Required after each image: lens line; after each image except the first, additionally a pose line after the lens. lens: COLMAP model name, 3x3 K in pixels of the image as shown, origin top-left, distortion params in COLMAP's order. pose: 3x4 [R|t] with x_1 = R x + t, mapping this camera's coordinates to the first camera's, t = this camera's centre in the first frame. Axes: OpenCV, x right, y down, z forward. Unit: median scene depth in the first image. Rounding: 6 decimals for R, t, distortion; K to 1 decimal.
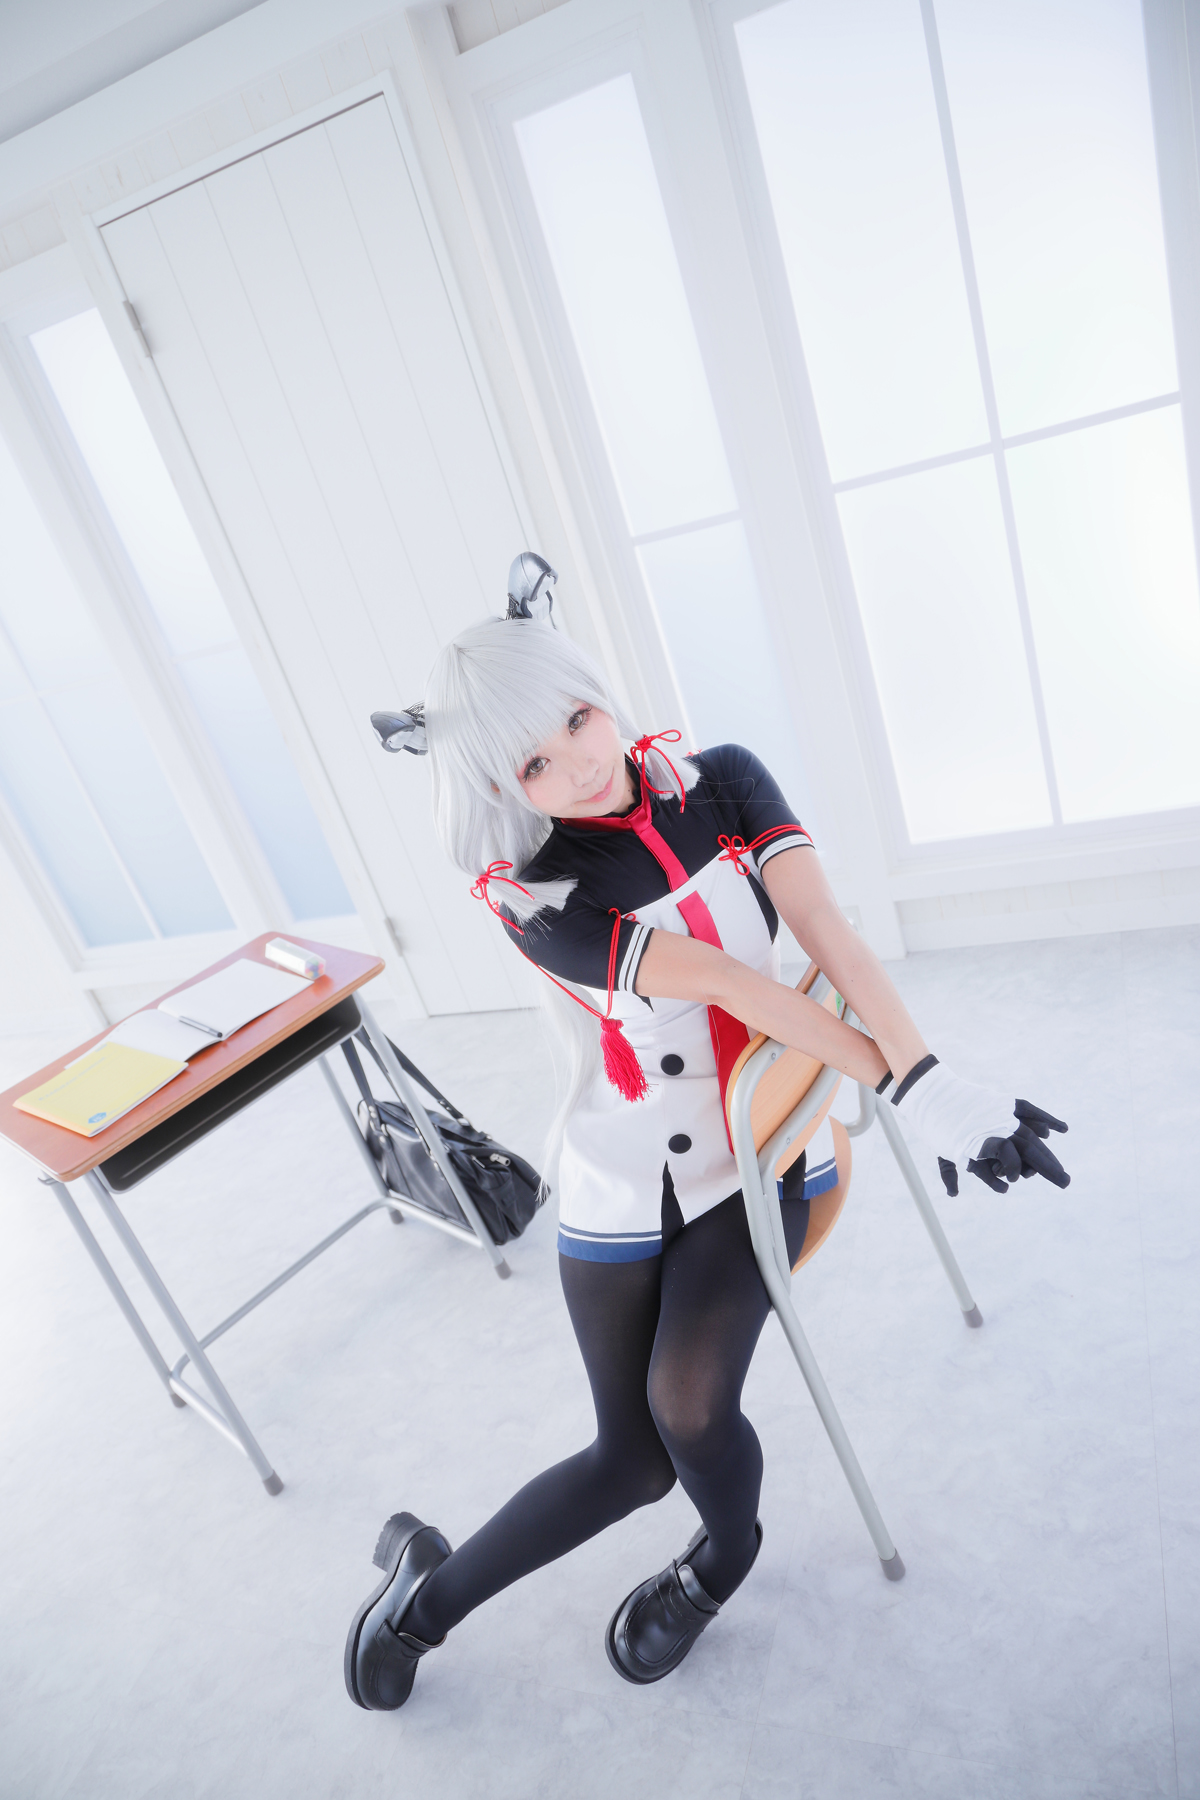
lens RADIAL K [[1258.3, 0, 596.0], [0, 1258.3, 906.8], [0, 0, 1]] dist [0.056198, 0.000108]
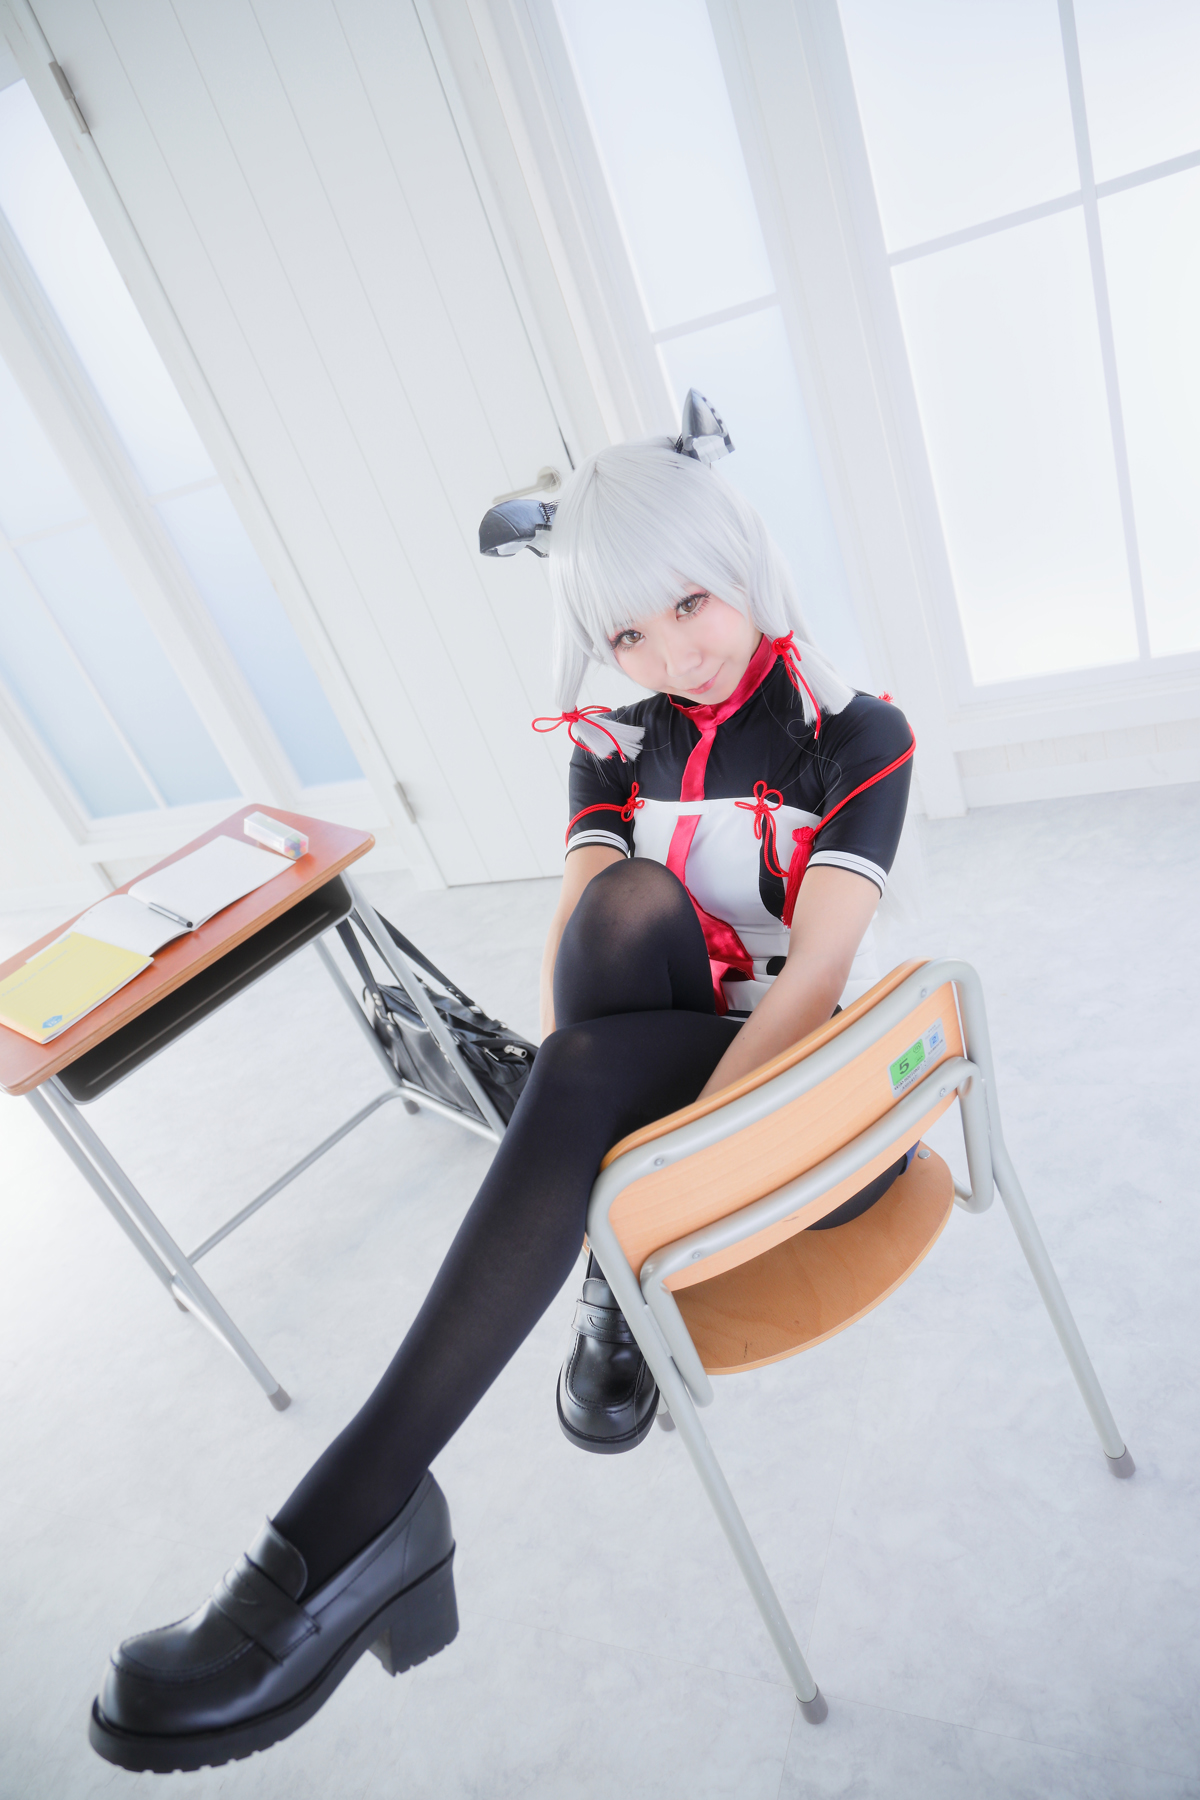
lens RADIAL K [[1256.0, 0, 600.0], [0, 1256.0, 900.0], [0, 0, 1]] dist [0.045535, -0.006784]
pose [[0.999237, -0.019631, -0.033763, 0.016866], [0.023261, 0.993581, 0.110707, -0.005895], [0.031373, -0.111407, 0.993279, 0.113389]]
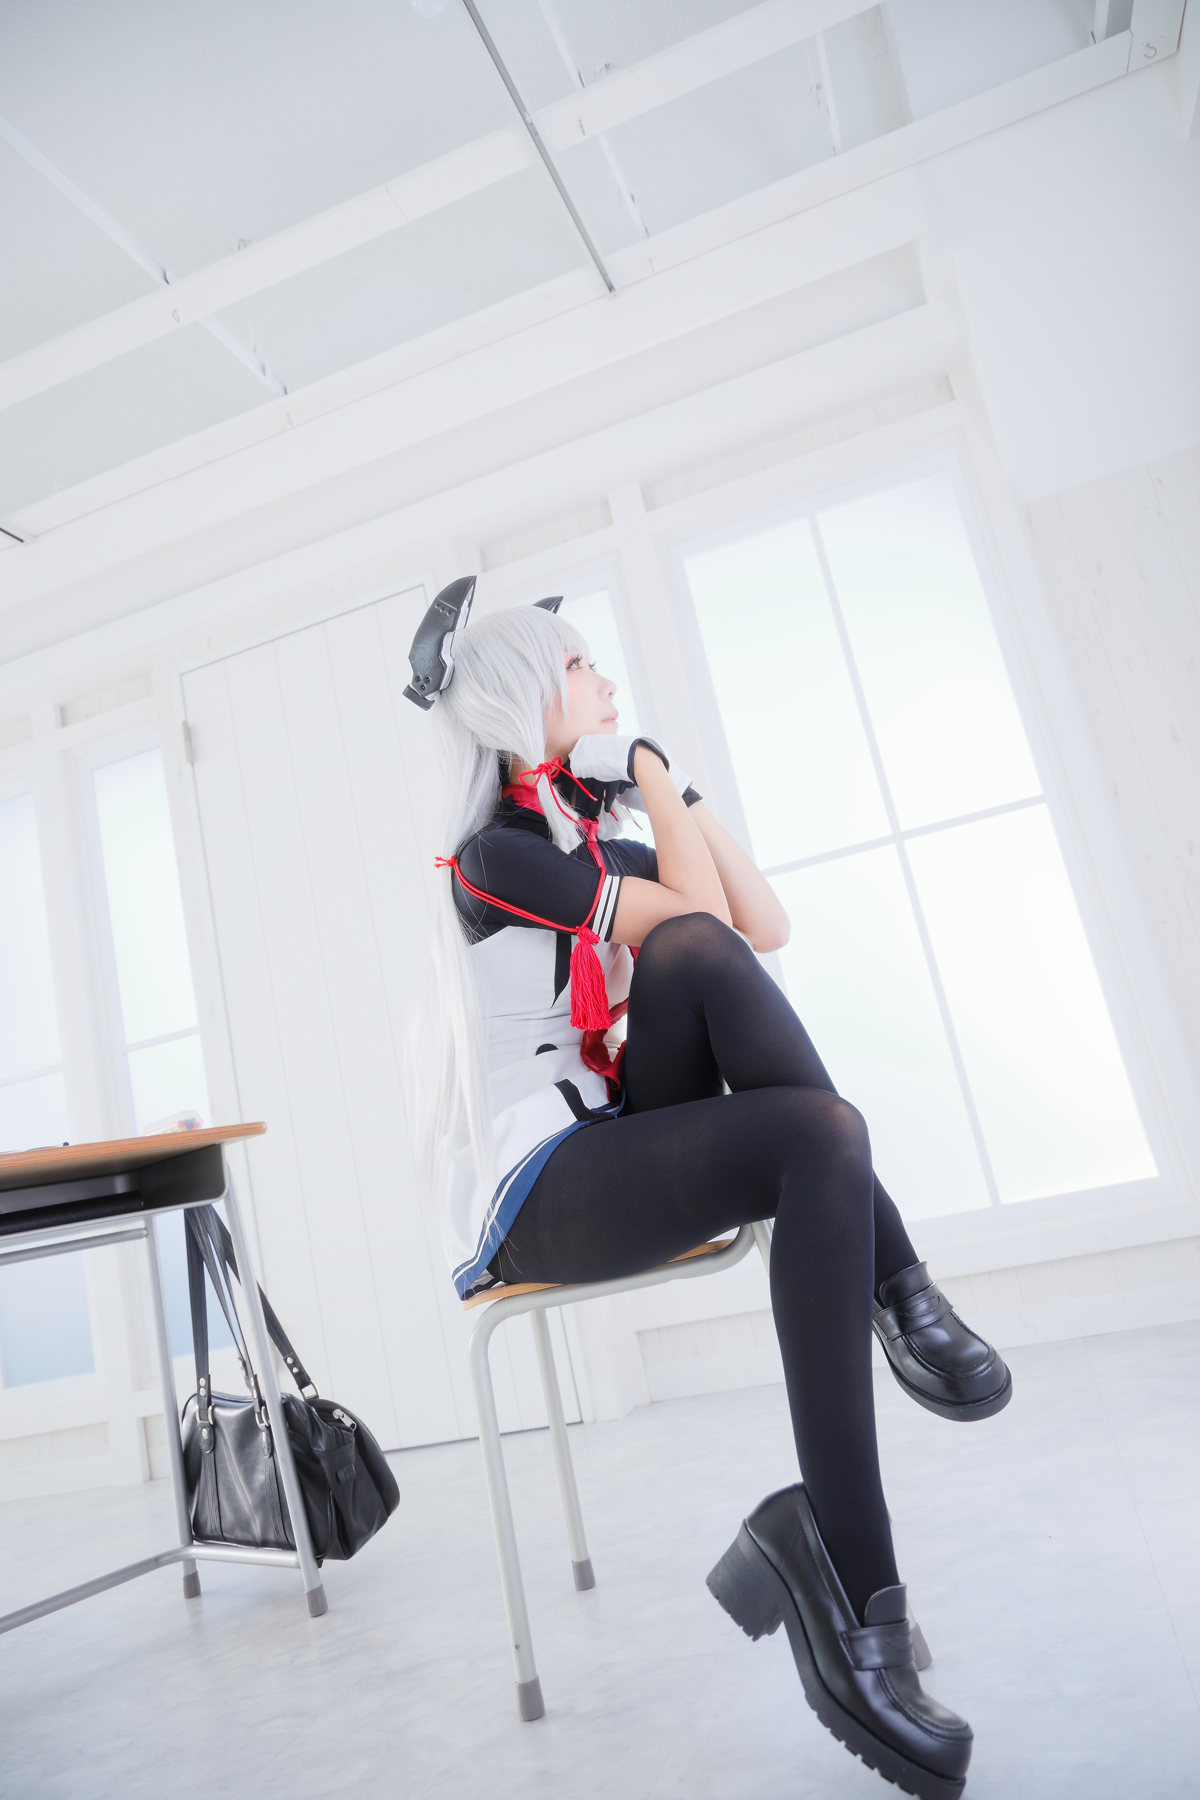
lens RADIAL K [[1231.0, 0, 597.8], [0, 1231.0, 888.3], [0, 0, 1]] dist [0.014995, 0.006986]
pose [[0.995568, 0.093779, -0.007055, 0.057292], [-0.079229, 0.795946, -0.600160, 0.379106], [-0.050667, 0.598059, 0.799849, 0.148929]]
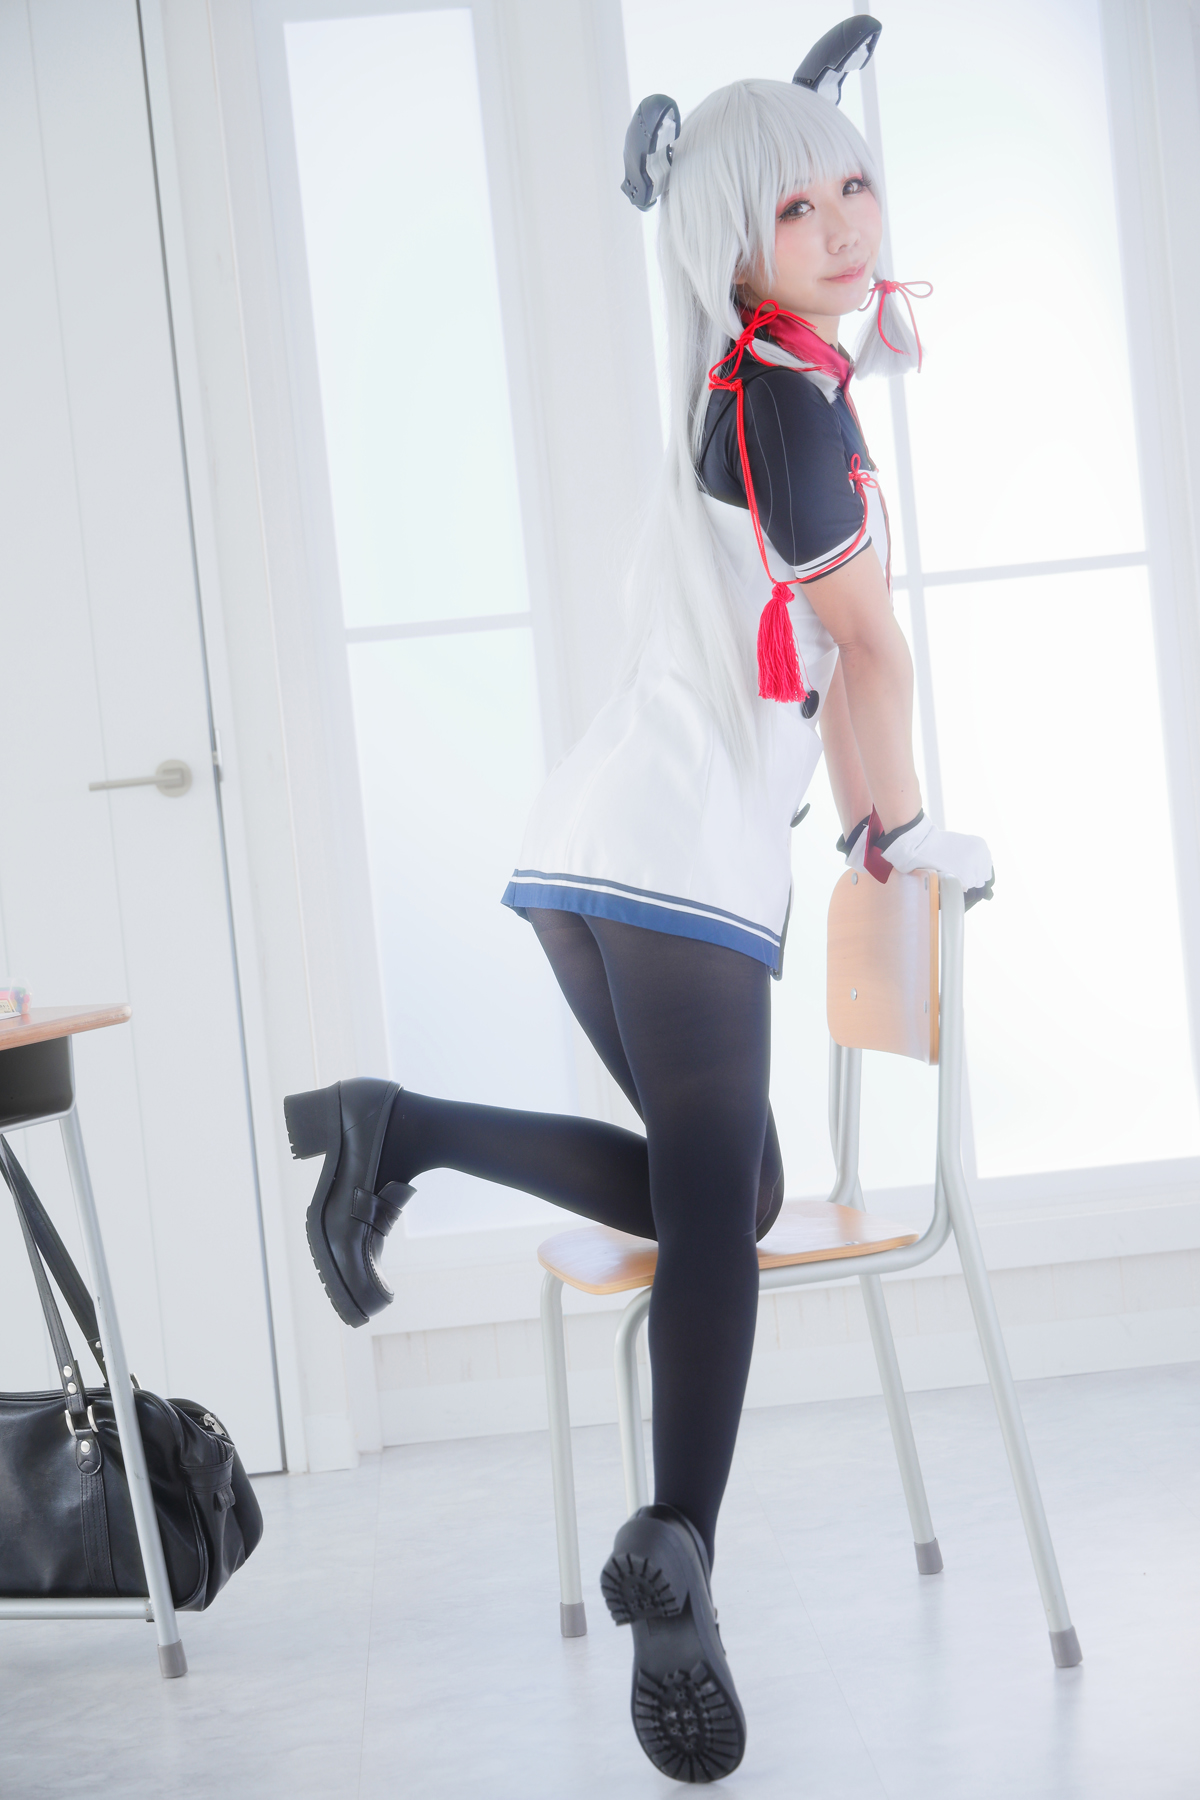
lens RADIAL K [[3539.4, 0, 600.0], [0, 3539.4, 900.0], [0, 0, 1]] dist [0.063117, -0.278019]
pose [[0.911908, 0.188233, 0.364682, -0.528908], [-0.010728, 0.899241, -0.437323, 0.661259], [-0.410255, 0.394885, 0.822044, -0.464362]]
